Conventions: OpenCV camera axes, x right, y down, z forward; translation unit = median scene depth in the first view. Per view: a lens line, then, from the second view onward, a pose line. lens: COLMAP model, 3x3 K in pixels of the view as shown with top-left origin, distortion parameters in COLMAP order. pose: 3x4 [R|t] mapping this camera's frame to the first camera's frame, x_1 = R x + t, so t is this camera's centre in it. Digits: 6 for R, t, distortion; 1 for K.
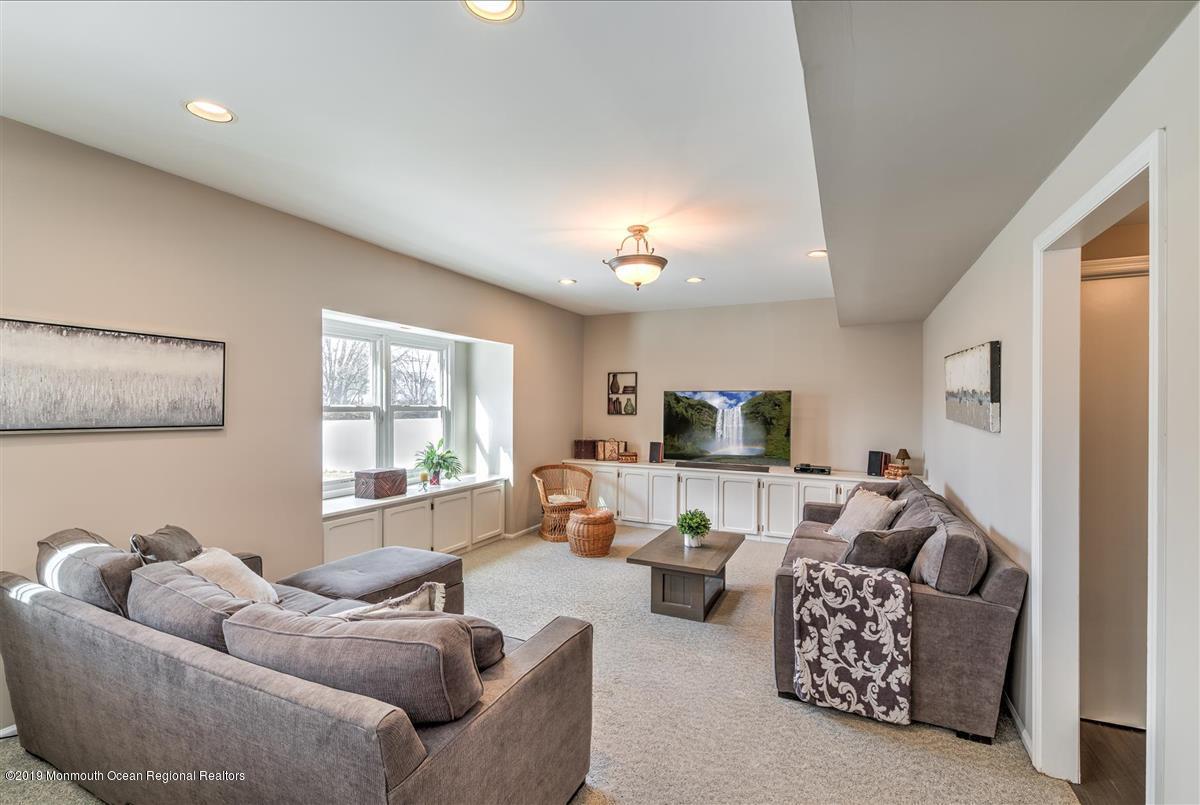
lens RADIAL K [[527.1, 0, 610.1], [0, 527.1, 409.8], [0, 0, 1]] dist [0.000037, -0.000185]
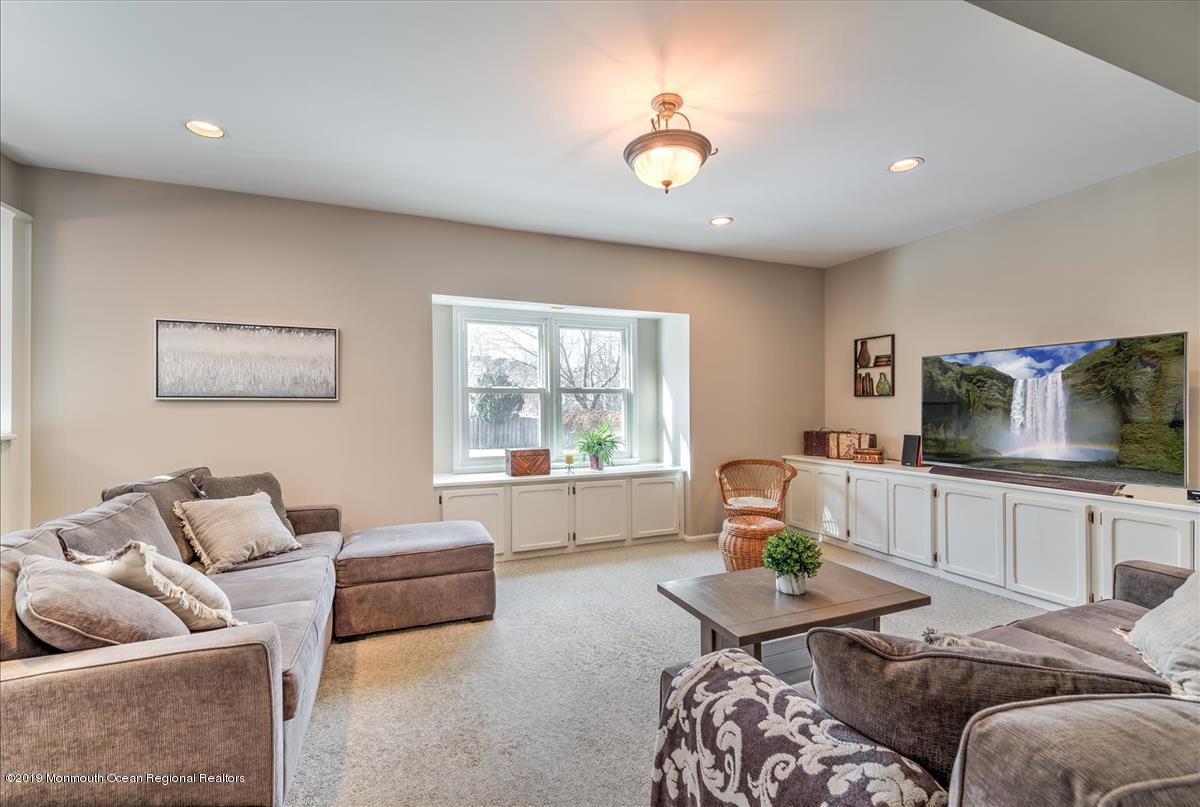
lens RADIAL K [[522.5, 0, 600.8], [0, 522.5, 409.4], [0, 0, 1]] dist [0.001924, 0.000254]
pose [[0.734158, -0.008474, -0.678926, 0.284184], [0.005443, 0.999963, -0.006595, 0.036243], [0.678957, 0.001146, 0.734177, 0.286035]]
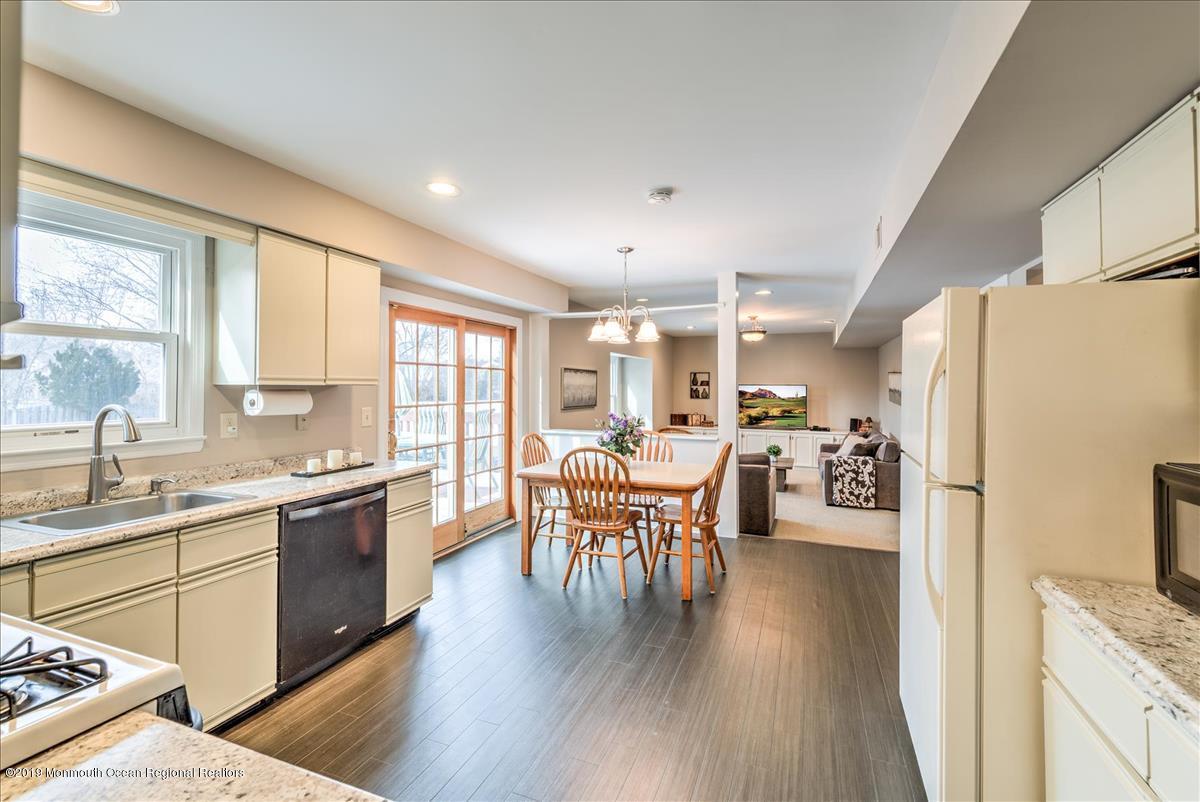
lens RADIAL K [[527.9, 0, 602.1], [0, 527.9, 387.7], [0, 0, 1]] dist [0.001760, 0.000149]
pose [[0.998742, -0.005492, 0.049834, -0.443854], [0.005727, 0.999973, -0.004583, -0.022335], [-0.049808, 0.004863, 0.998747, -0.758279]]
